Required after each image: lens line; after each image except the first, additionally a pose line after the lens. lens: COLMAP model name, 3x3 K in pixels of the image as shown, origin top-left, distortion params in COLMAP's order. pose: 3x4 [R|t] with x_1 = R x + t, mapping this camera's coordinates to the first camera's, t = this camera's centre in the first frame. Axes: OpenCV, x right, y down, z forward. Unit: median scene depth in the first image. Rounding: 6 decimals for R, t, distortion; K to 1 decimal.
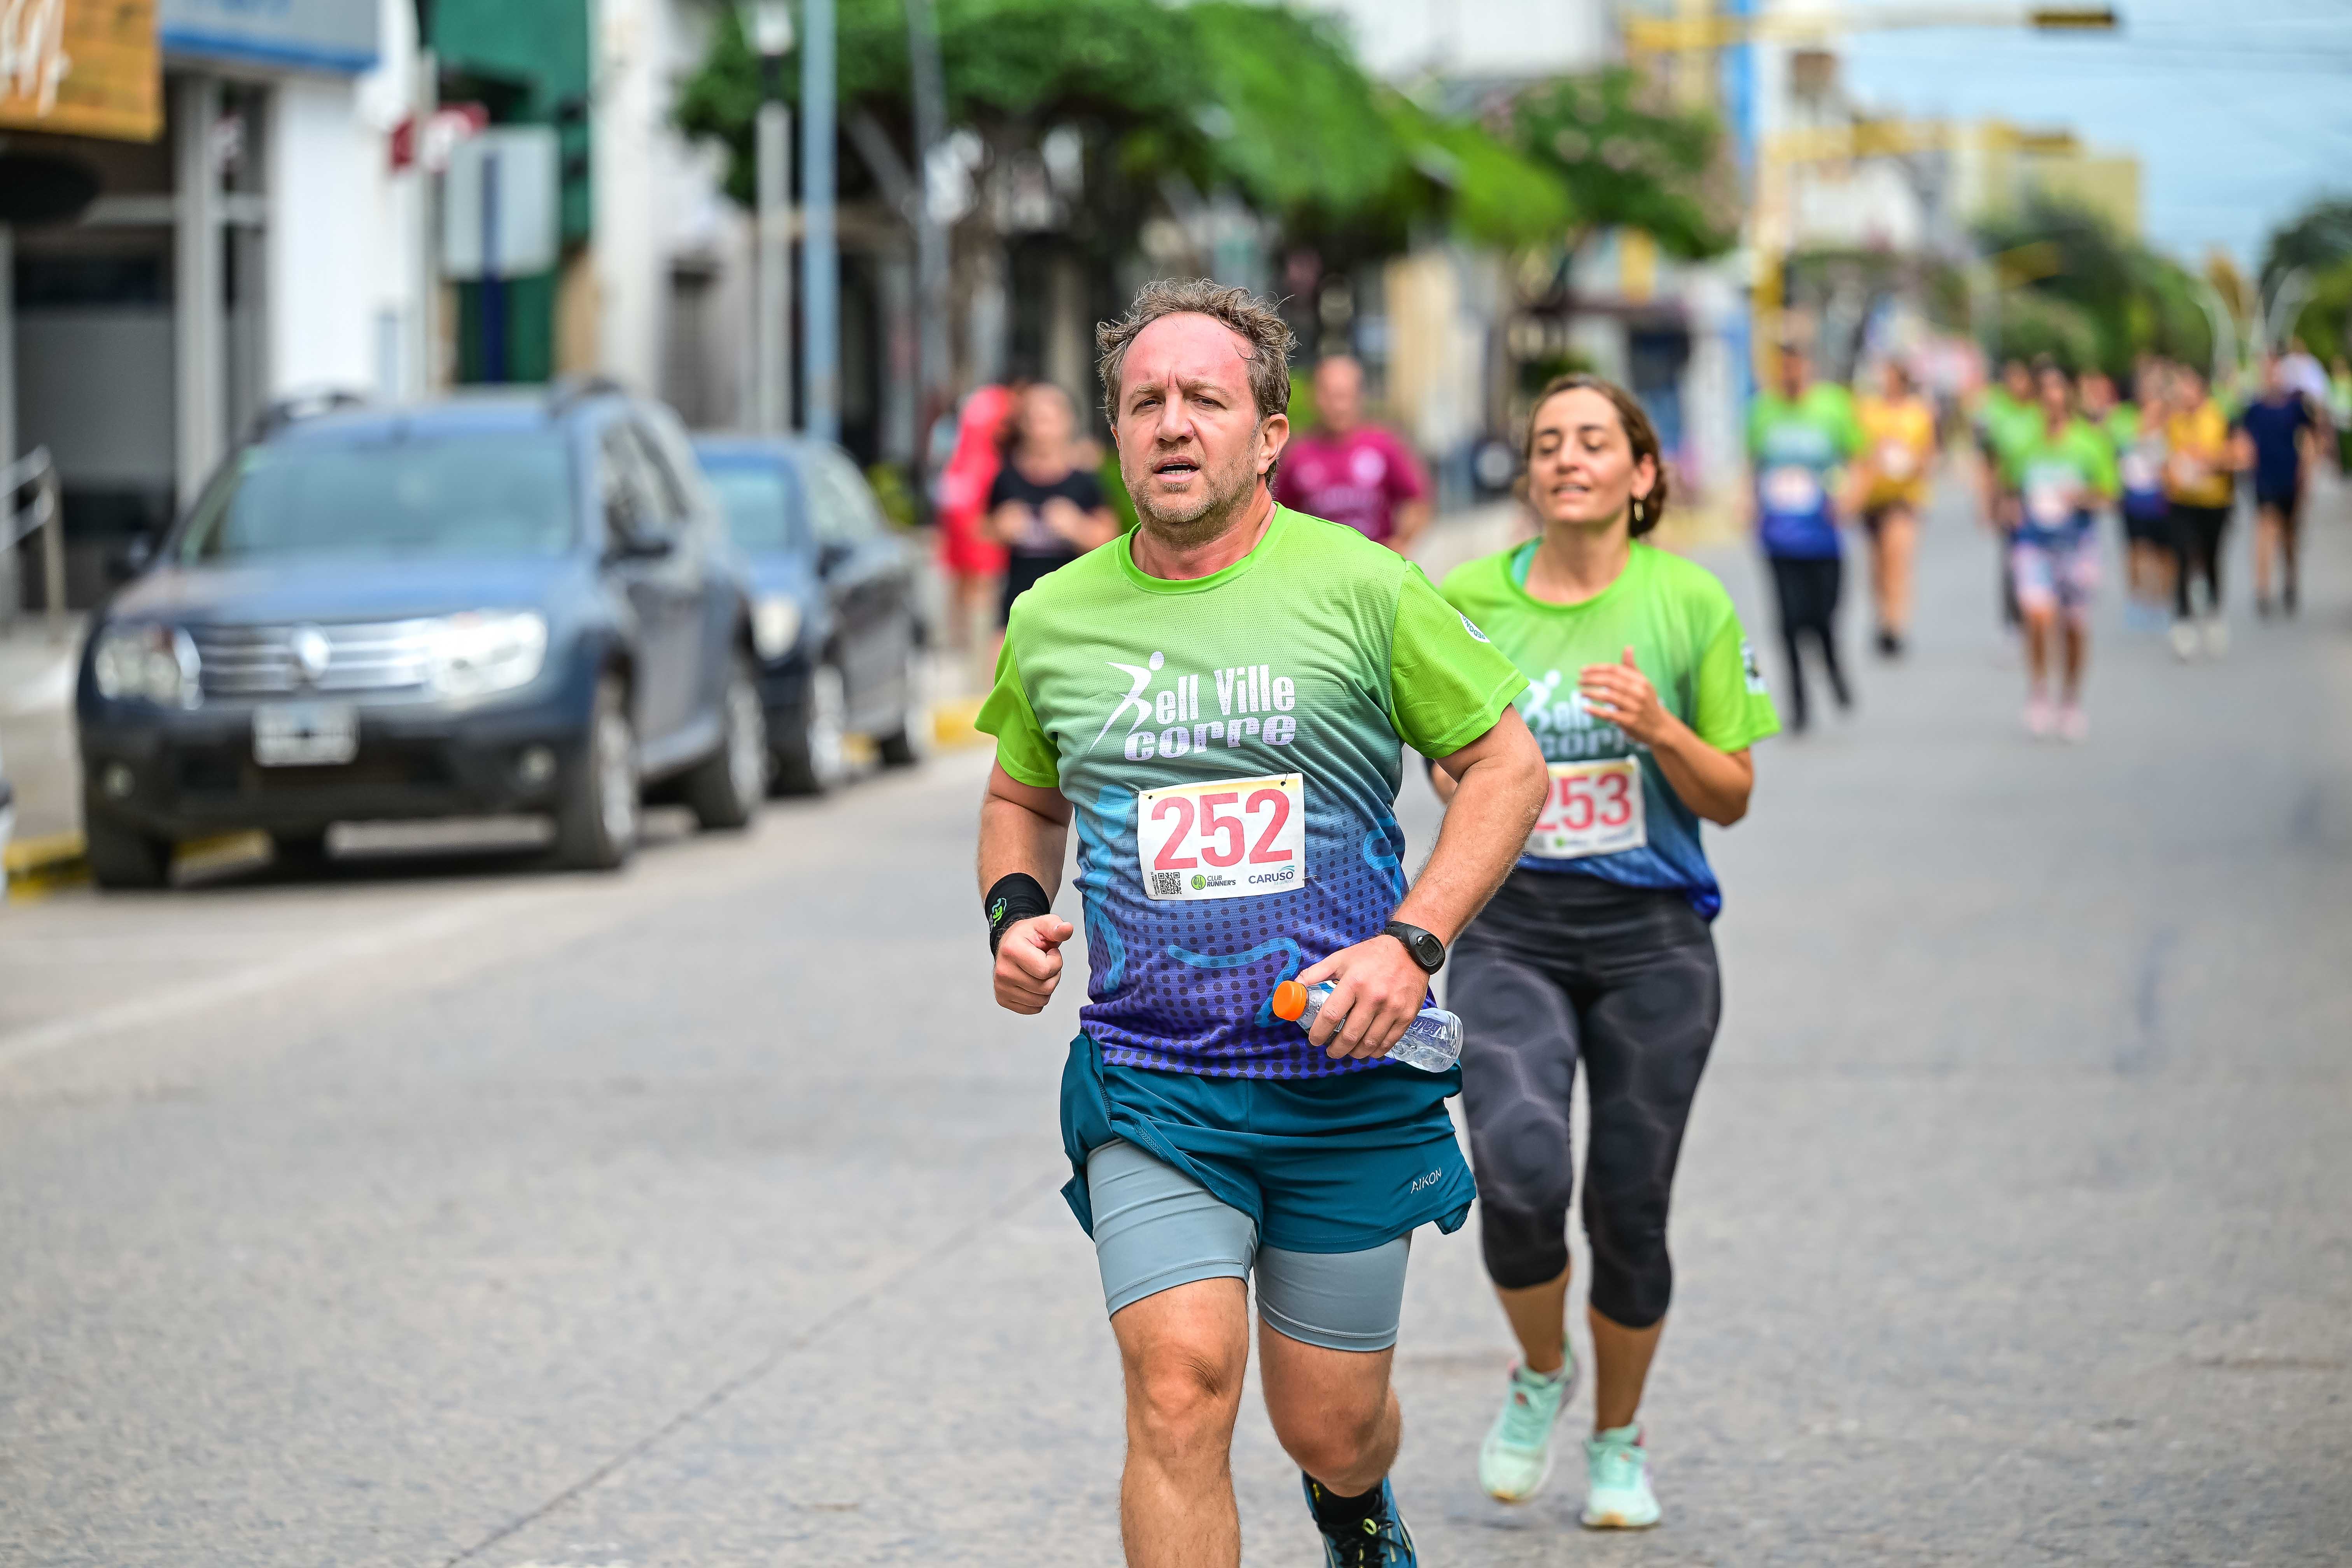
lens RADIAL K [[9169.5, 0, 1176.0], [0, 9169.5, 784.0], [0, 0, 1]] dist [0.306426, 1.968455]
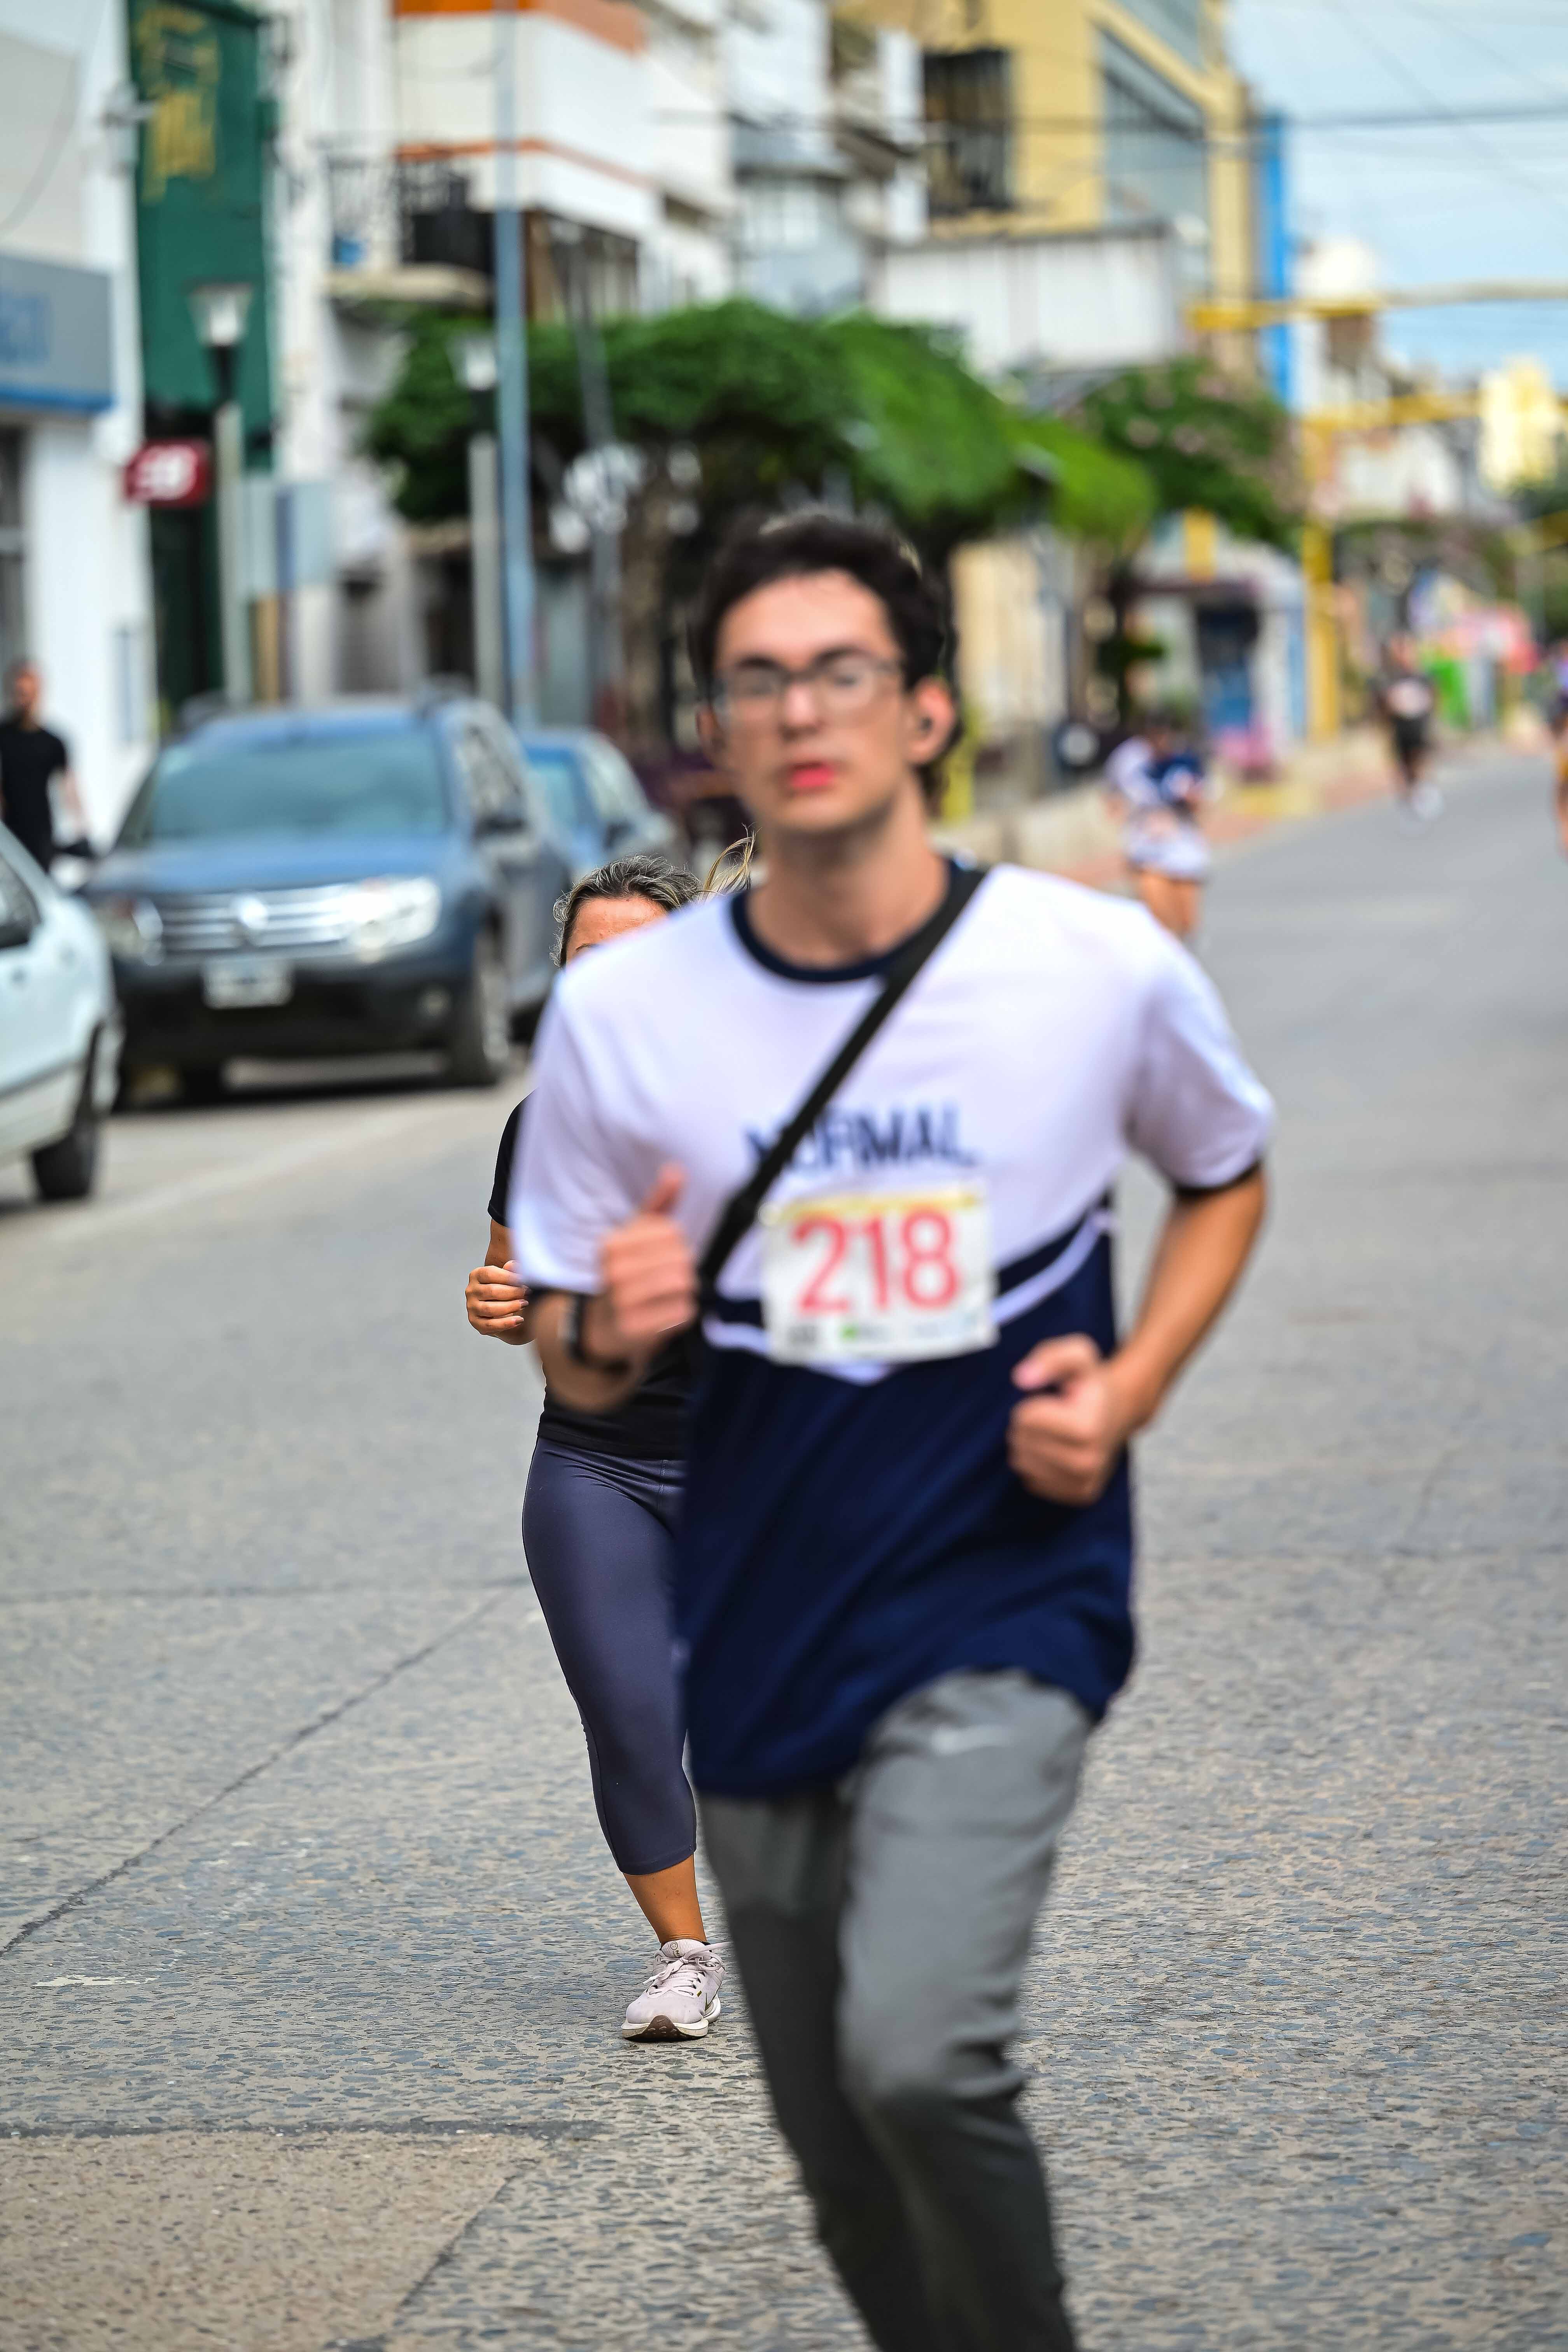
lens RADIAL K [[9741.2, 0, 784.0], [0, 9741.2, 1176.0], [0, 0, 1]] dist [-0.256963, -3.145166]
pose [[0.999709, -0.021865, 0.010176, -0.017060], [0.021776, 0.999724, 0.008786, 0.005024], [-0.010365, -0.008562, 0.999910, -0.142896]]
